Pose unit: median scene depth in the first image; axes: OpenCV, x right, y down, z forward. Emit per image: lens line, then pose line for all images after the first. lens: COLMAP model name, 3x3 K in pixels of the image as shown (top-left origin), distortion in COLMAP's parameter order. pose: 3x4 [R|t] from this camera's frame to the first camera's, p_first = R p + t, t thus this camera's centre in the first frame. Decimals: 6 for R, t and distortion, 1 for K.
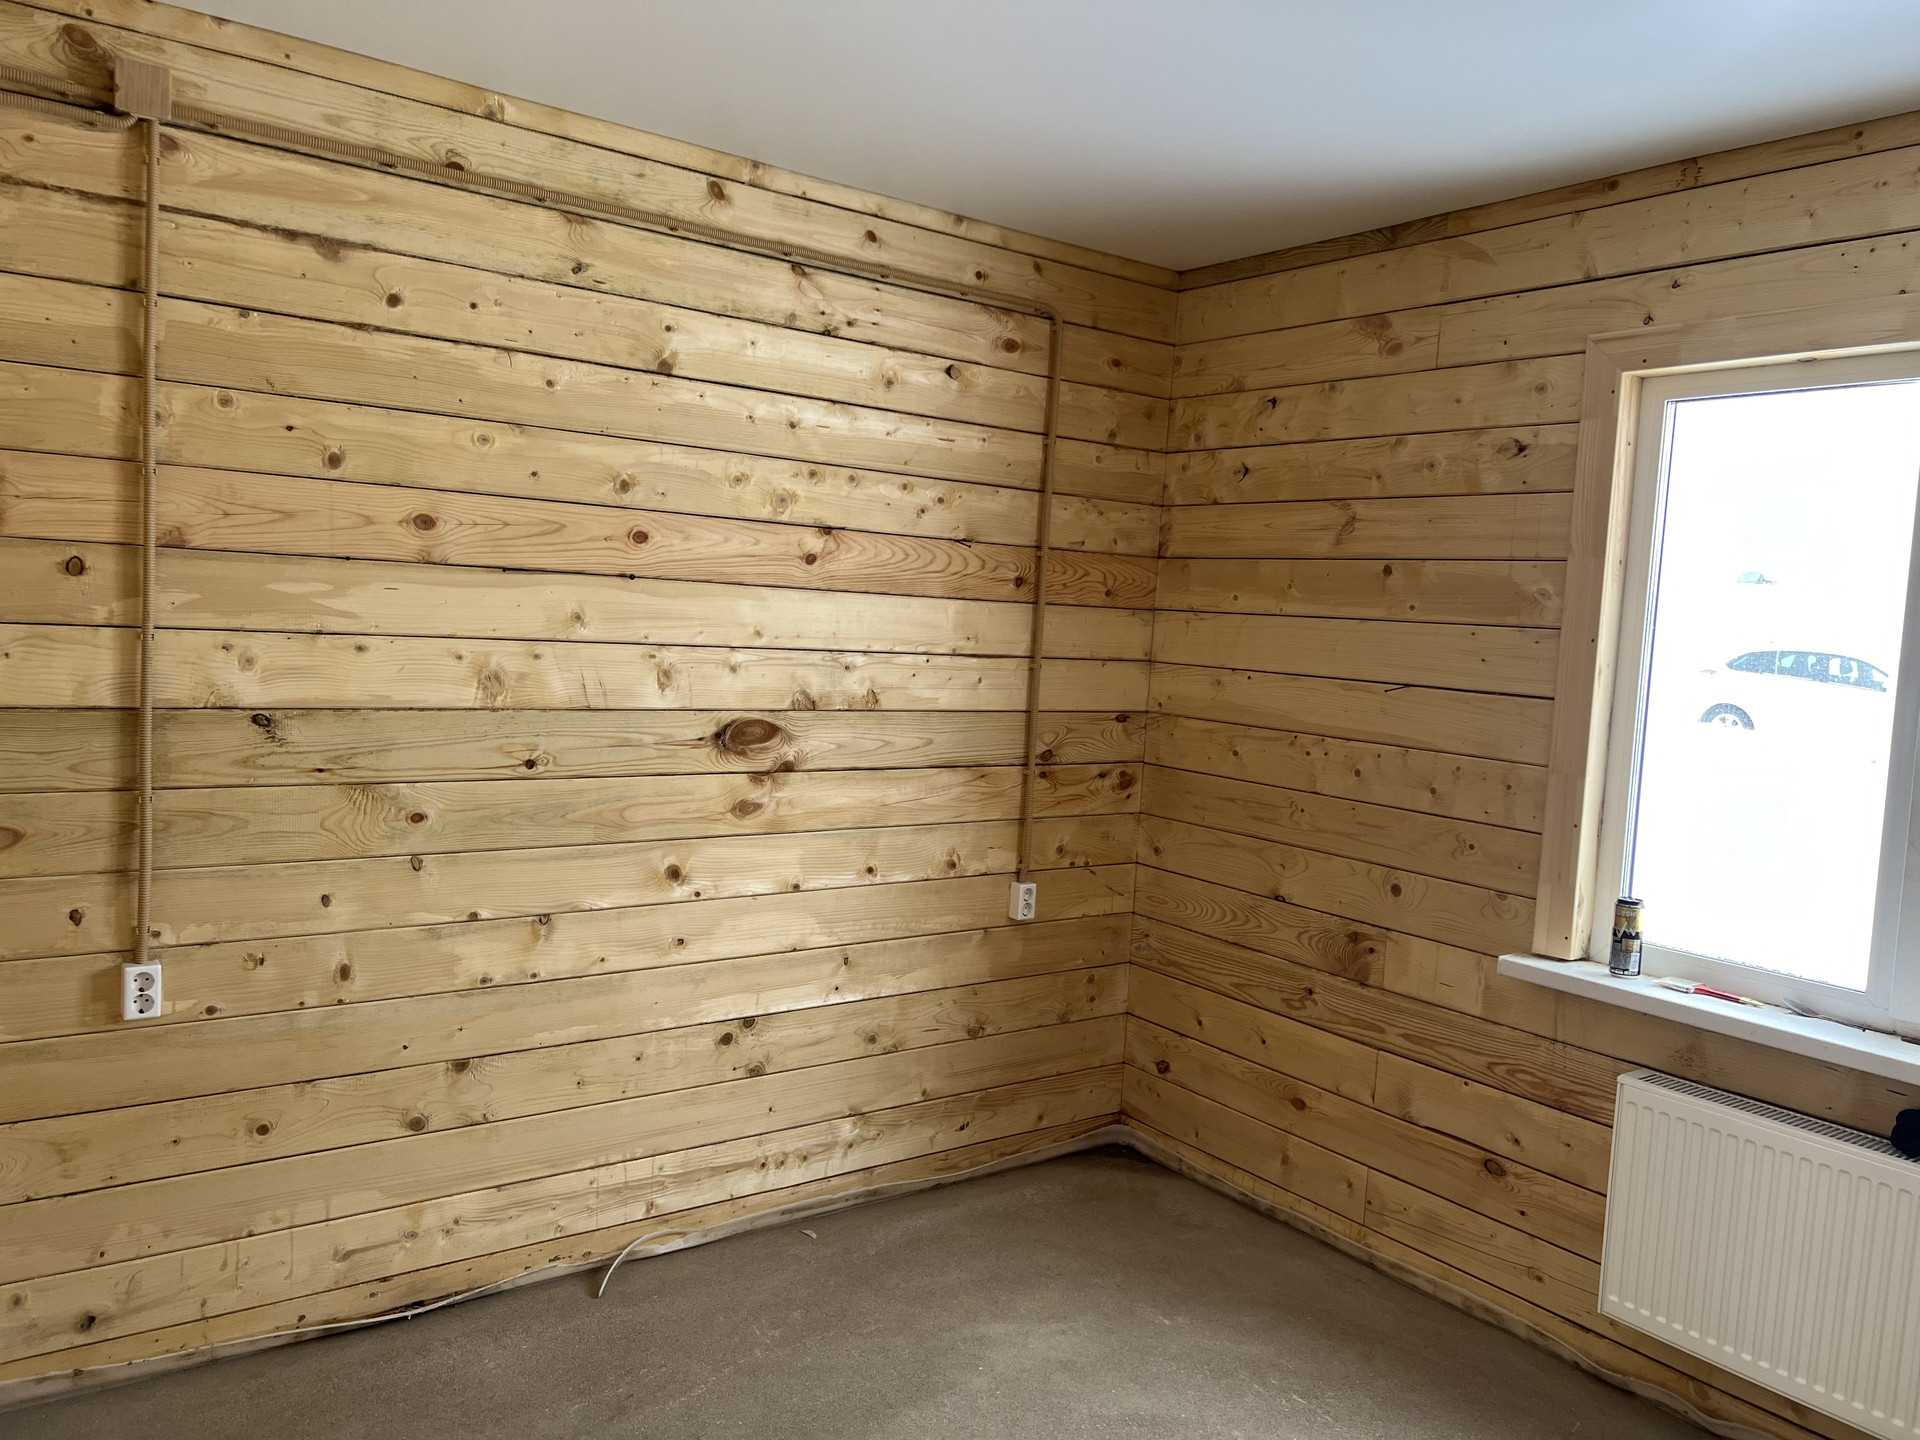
lens RADIAL K [[1430.8, 0, 968.1], [0, 1430.8, 723.0], [0, 0, 1]] dist [0.053432, -0.058288]
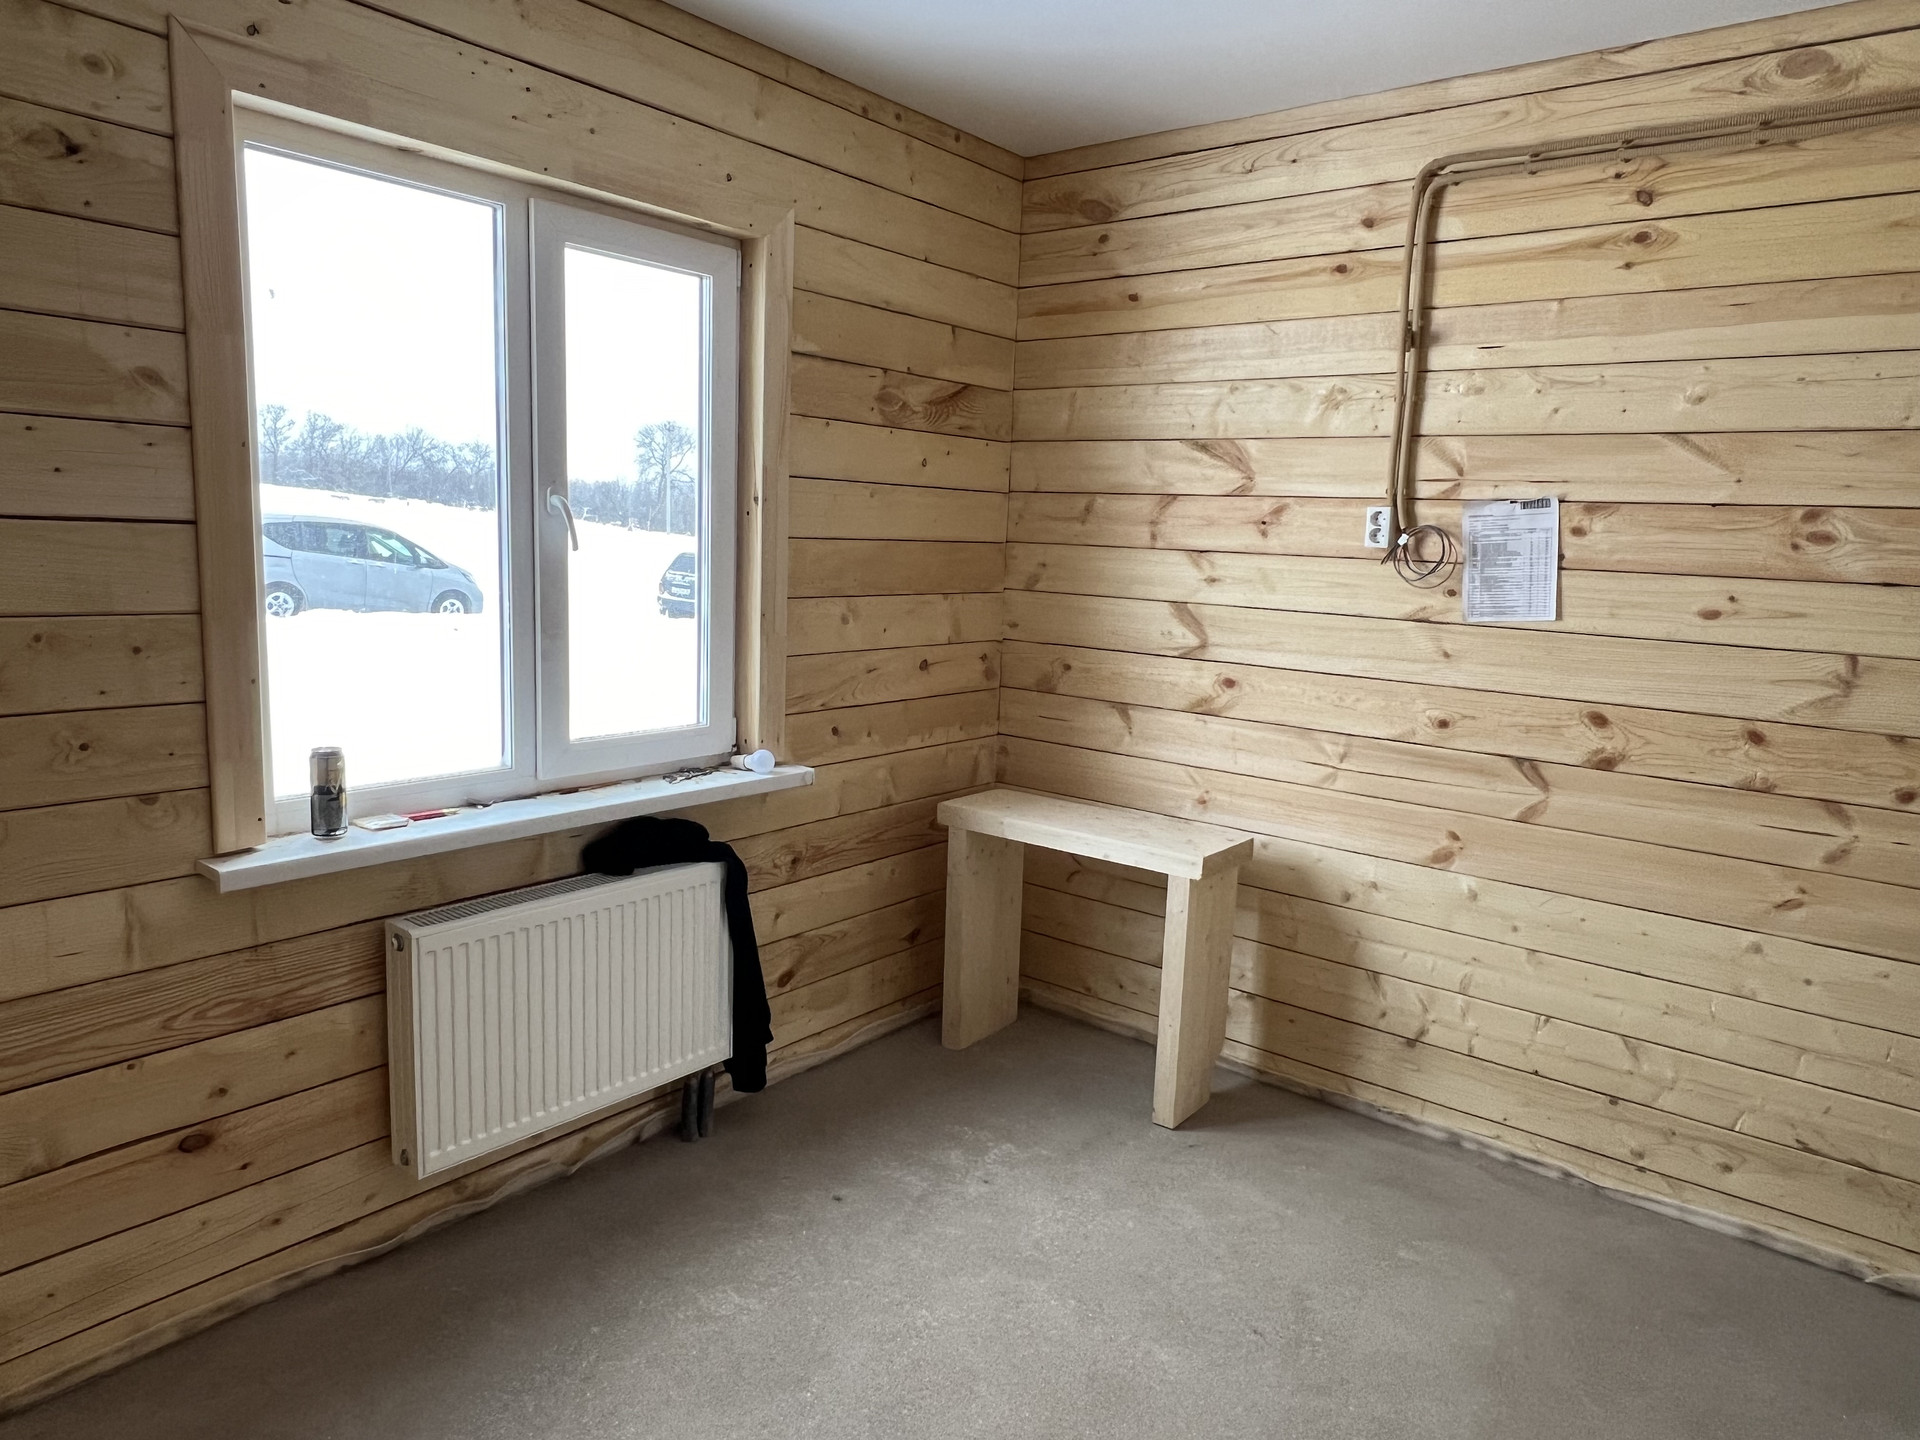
lens RADIAL K [[1243.8, 0, 960.0], [0, 1243.8, 720.0], [0, 0, 1]] dist [0.001752, -0.001662]
pose [[-0.250633, -0.211904, 0.944606, -0.327327], [0.022653, 0.974198, 0.224554, -0.052823], [-0.967817, 0.077679, -0.239366, 0.772388]]
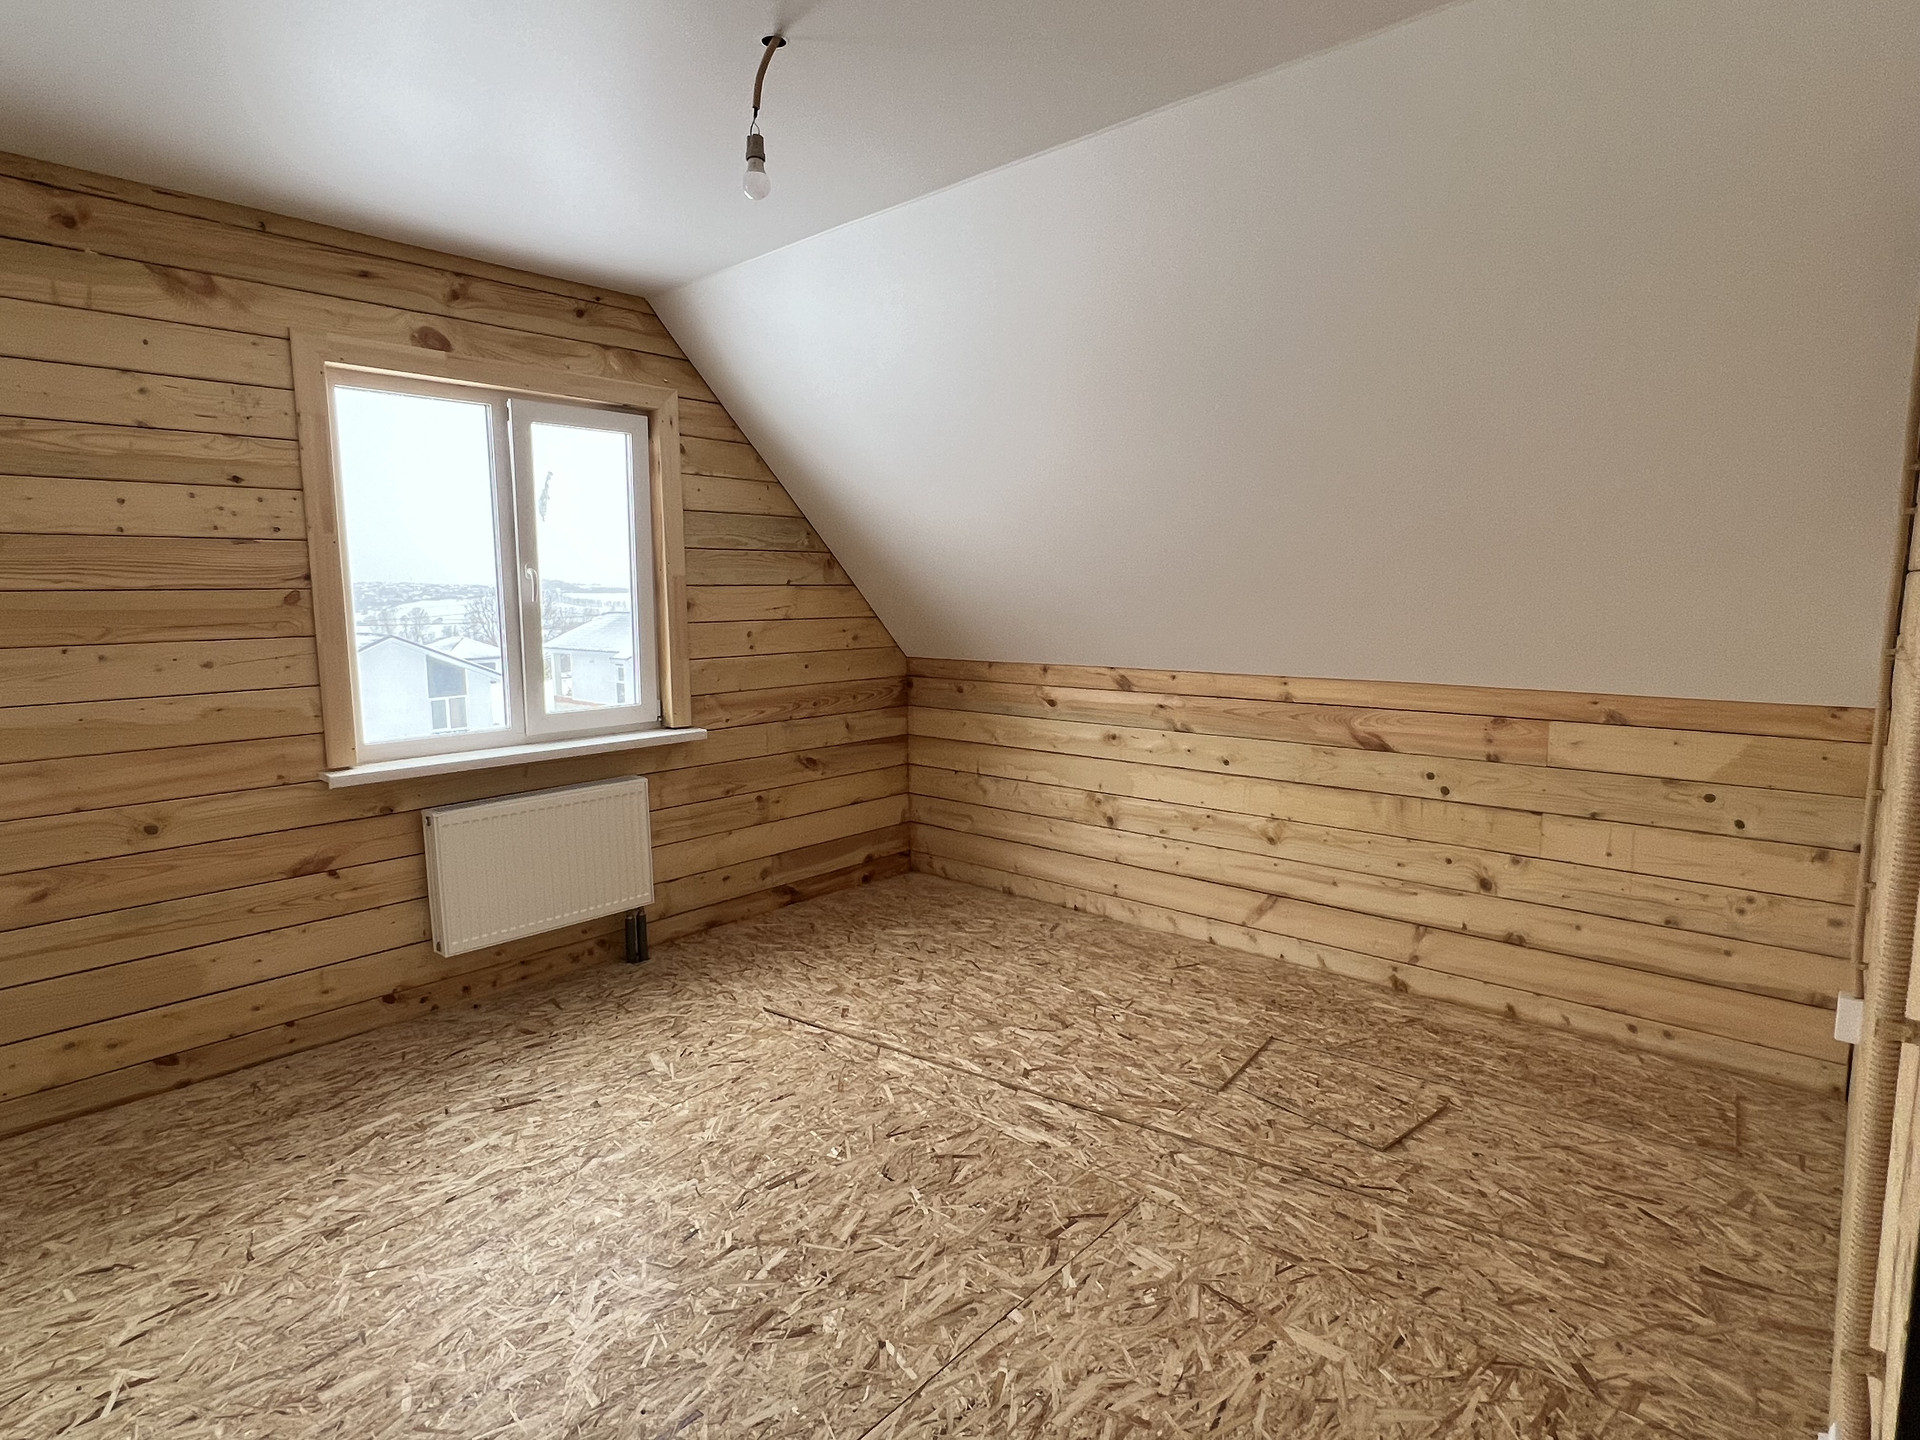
lens RADIAL K [[1016.5, 0, 955.8], [0, 1016.5, 716.7], [0, 0, 1]] dist [-0.004181, 0.000651]
pose [[-0.190703, -0.179452, 0.965106, -0.694991], [0.071327, 0.978017, 0.195947, -0.045126], [-0.979053, 0.106205, -0.173712, 0.564410]]
